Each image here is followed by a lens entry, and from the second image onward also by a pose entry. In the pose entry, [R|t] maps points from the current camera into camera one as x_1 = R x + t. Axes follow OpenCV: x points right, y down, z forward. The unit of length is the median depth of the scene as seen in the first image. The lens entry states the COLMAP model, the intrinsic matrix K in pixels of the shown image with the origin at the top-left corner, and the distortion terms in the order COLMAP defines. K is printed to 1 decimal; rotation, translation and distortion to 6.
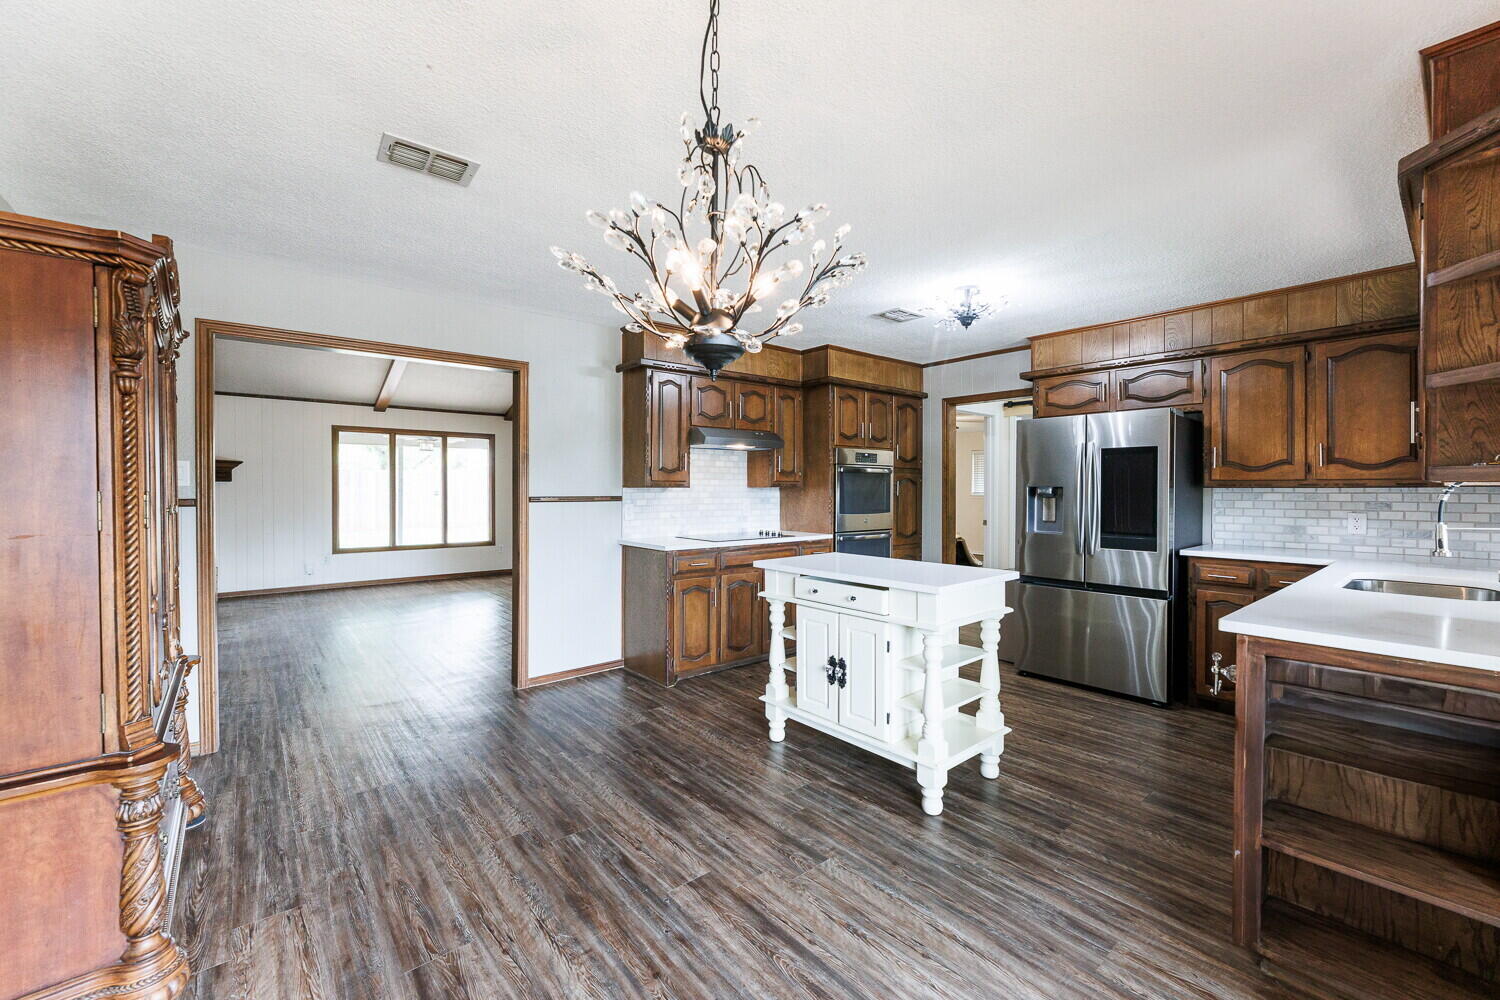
lens RADIAL K [[605.4, 0, 750.0], [0, 605.4, 500.0], [0, 0, 1]] dist [-0.003649, -0.000427]
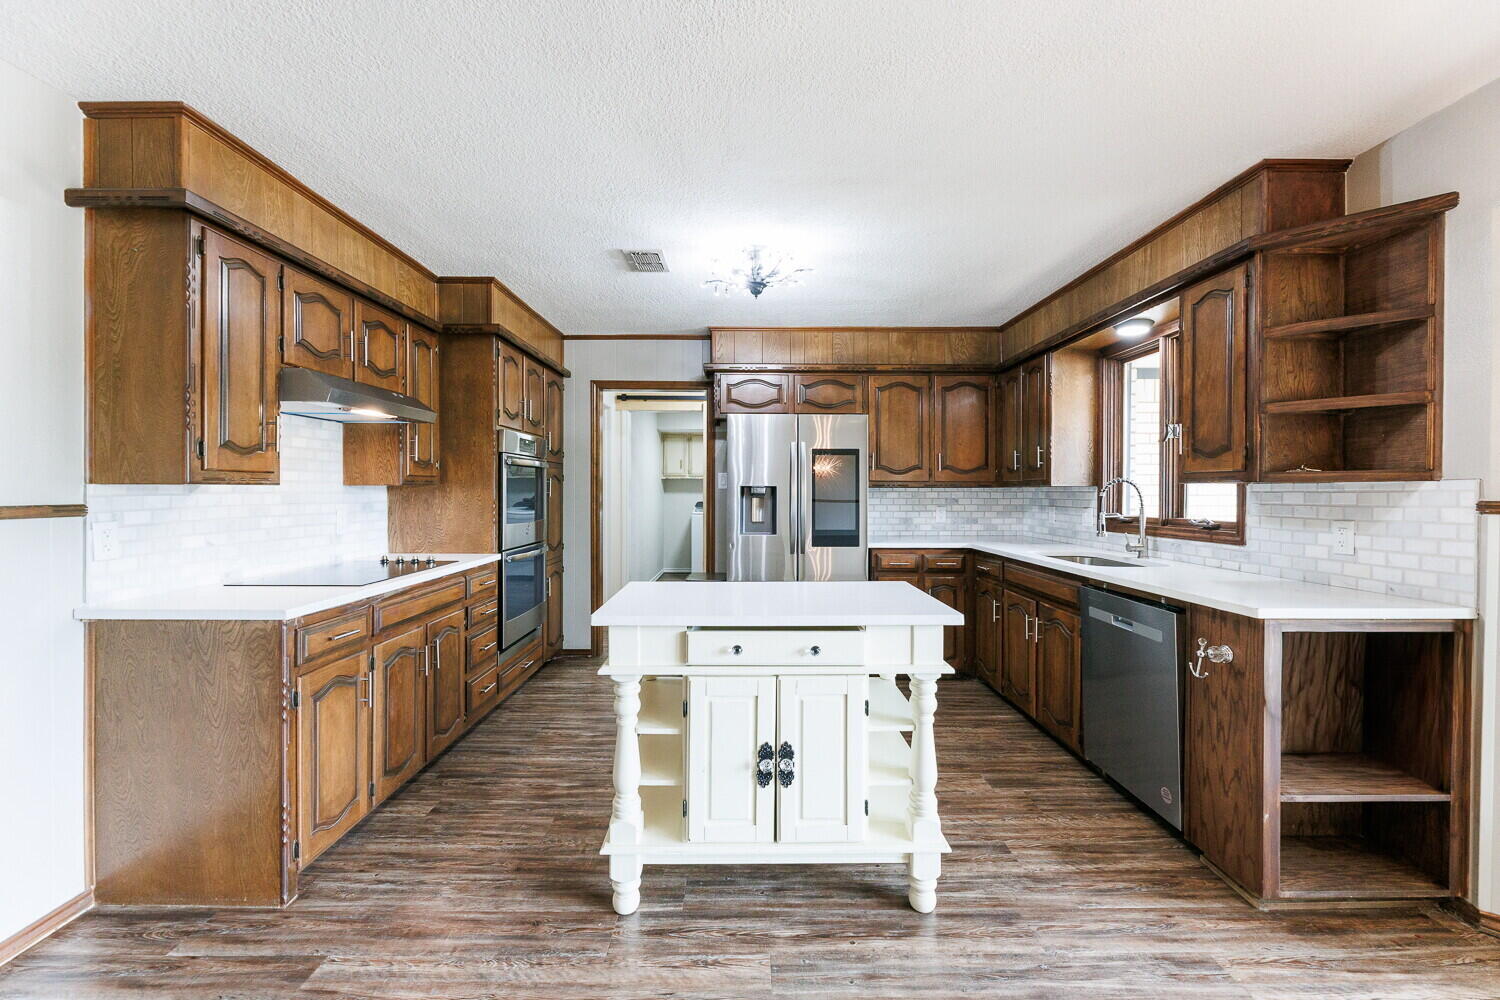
lens RADIAL K [[605.4, 0, 750.0], [0, 605.4, 500.0], [0, 0, 1]] dist [-0.003649, -0.000427]
pose [[0.638920, -0.013533, 0.769154, -0.270948], [0.013186, 0.999891, 0.006640, -0.007079], [-0.769160, 0.005900, 0.639029, 0.429752]]
